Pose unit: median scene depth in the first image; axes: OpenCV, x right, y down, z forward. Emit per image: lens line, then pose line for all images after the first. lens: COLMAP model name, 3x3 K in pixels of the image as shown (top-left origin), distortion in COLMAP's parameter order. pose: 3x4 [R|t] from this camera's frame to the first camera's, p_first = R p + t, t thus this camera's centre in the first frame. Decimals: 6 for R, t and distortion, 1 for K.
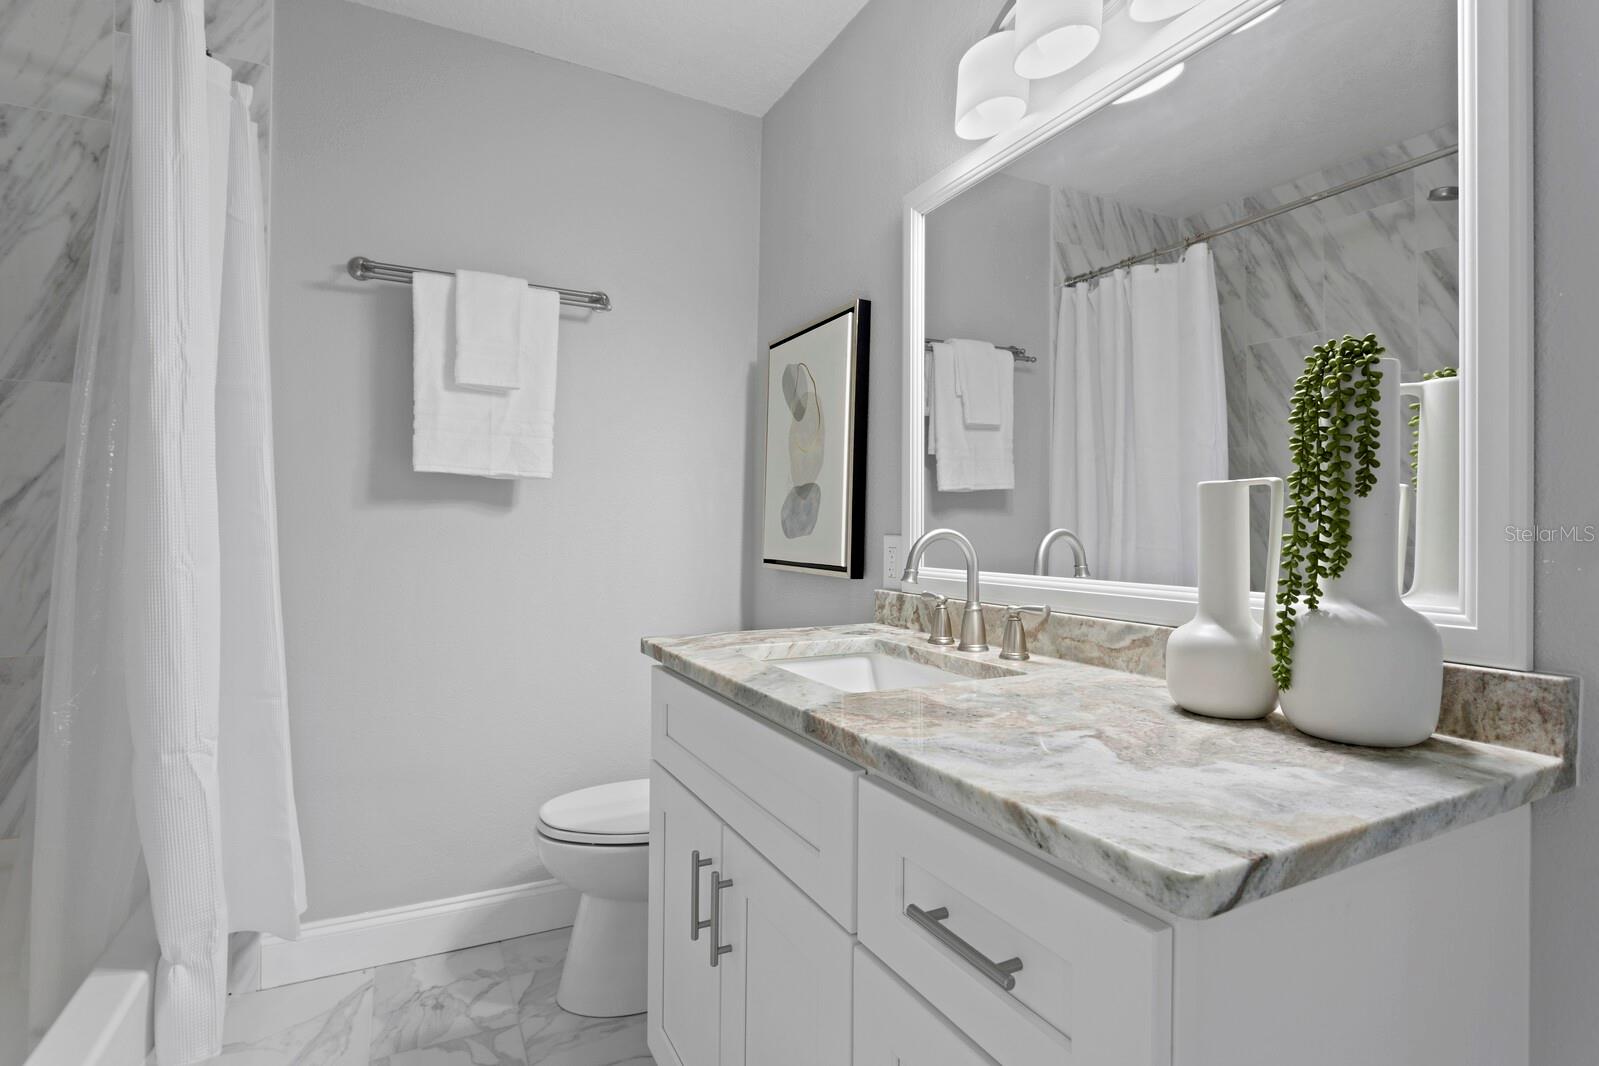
lens RADIAL K [[797.0, 0, 811.3], [0, 797.0, 525.9], [0, 0, 1]] dist [-0.012810, 0.004178]
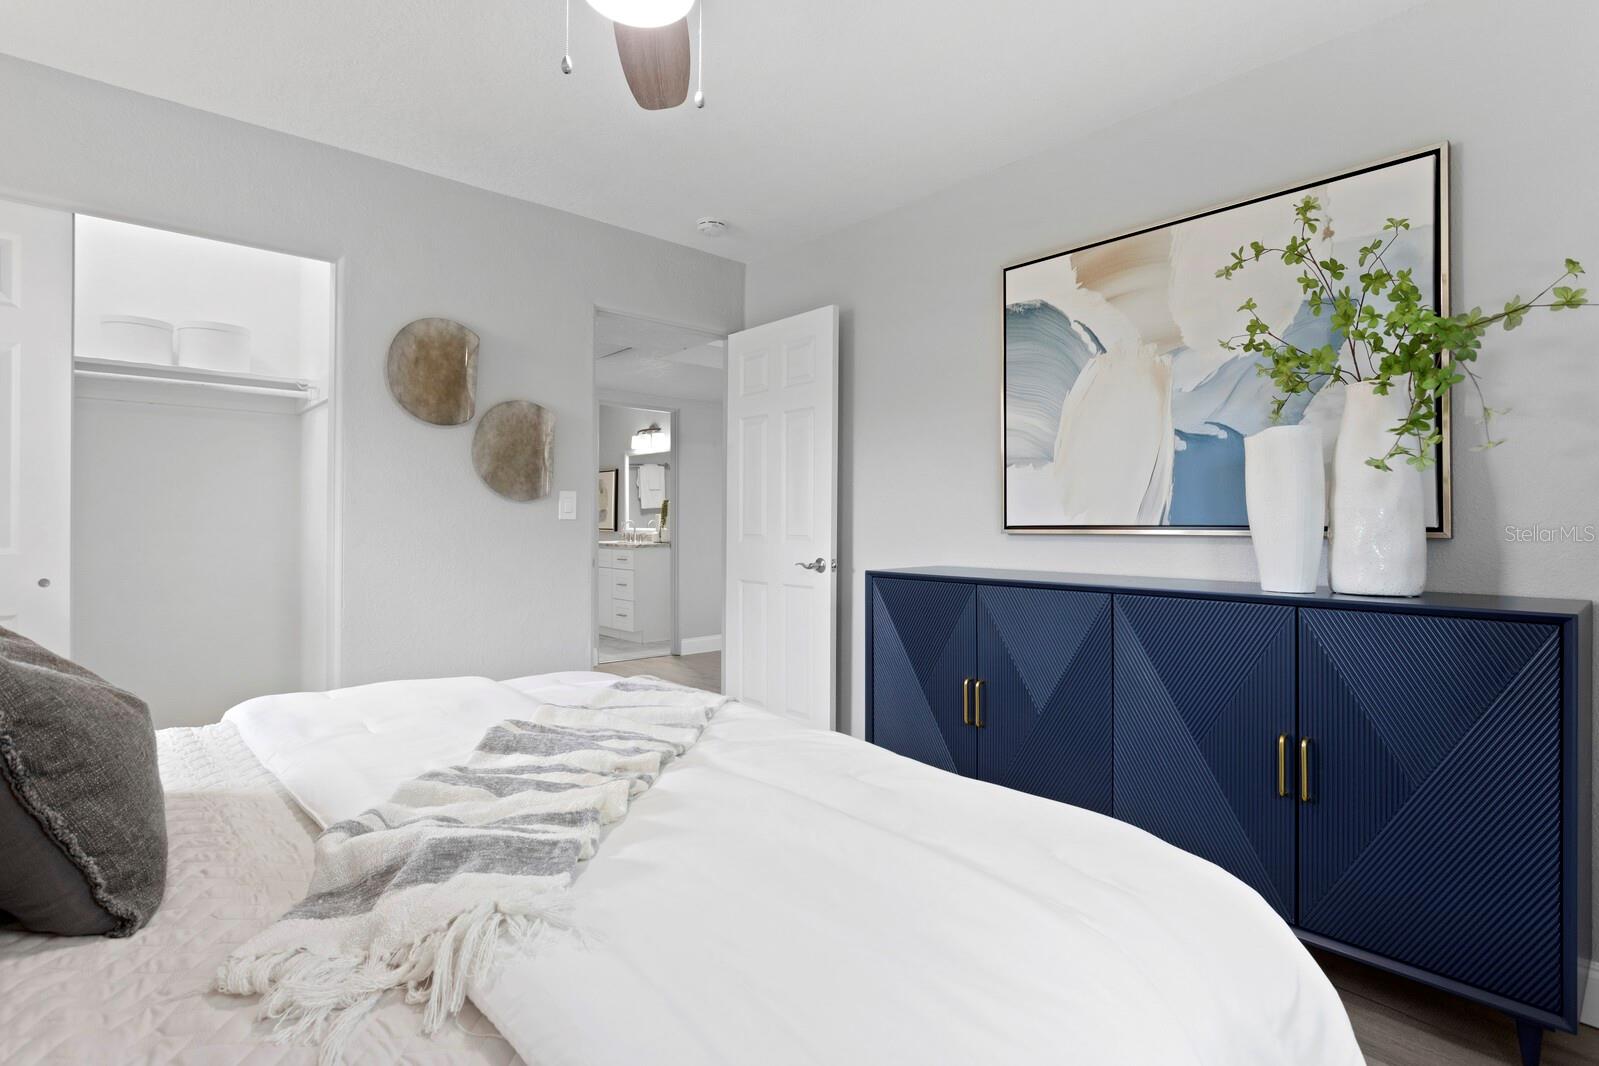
lens RADIAL K [[797.0, 0, 801.0], [0, 797.0, 525.7], [0, 0, 1]] dist [-0.012810, 0.004178]
pose [[0.966200, -0.003234, 0.257775, -0.102142], [0.000636, 0.999948, 0.010163, -0.012693], [-0.257794, -0.009655, 0.966152, -4.063916]]
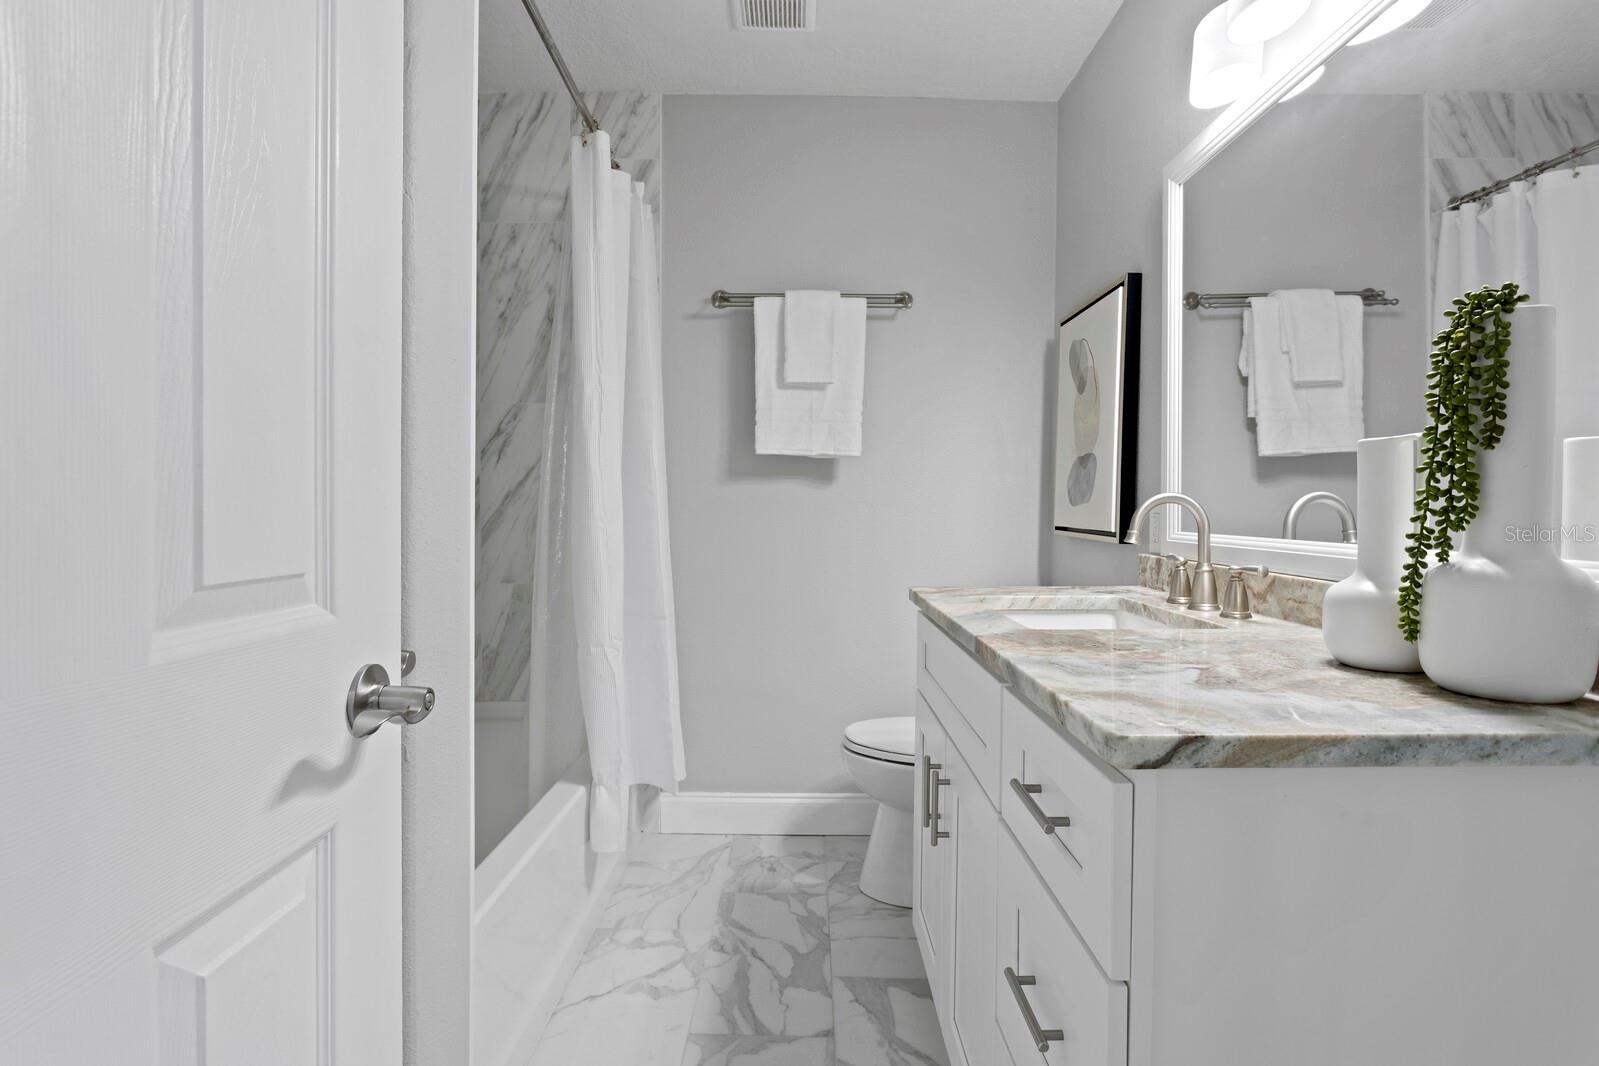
lens RADIAL K [[797.0, 0, 807.1], [0, 797.0, 518.0], [0, 0, 1]] dist [-0.012810, 0.004178]
pose [[0.892260, 0.002525, -0.451514, 0.173688], [0.006808, 0.999795, 0.019045, 0.011314], [0.451470, -0.020067, 0.892061, -0.124826]]
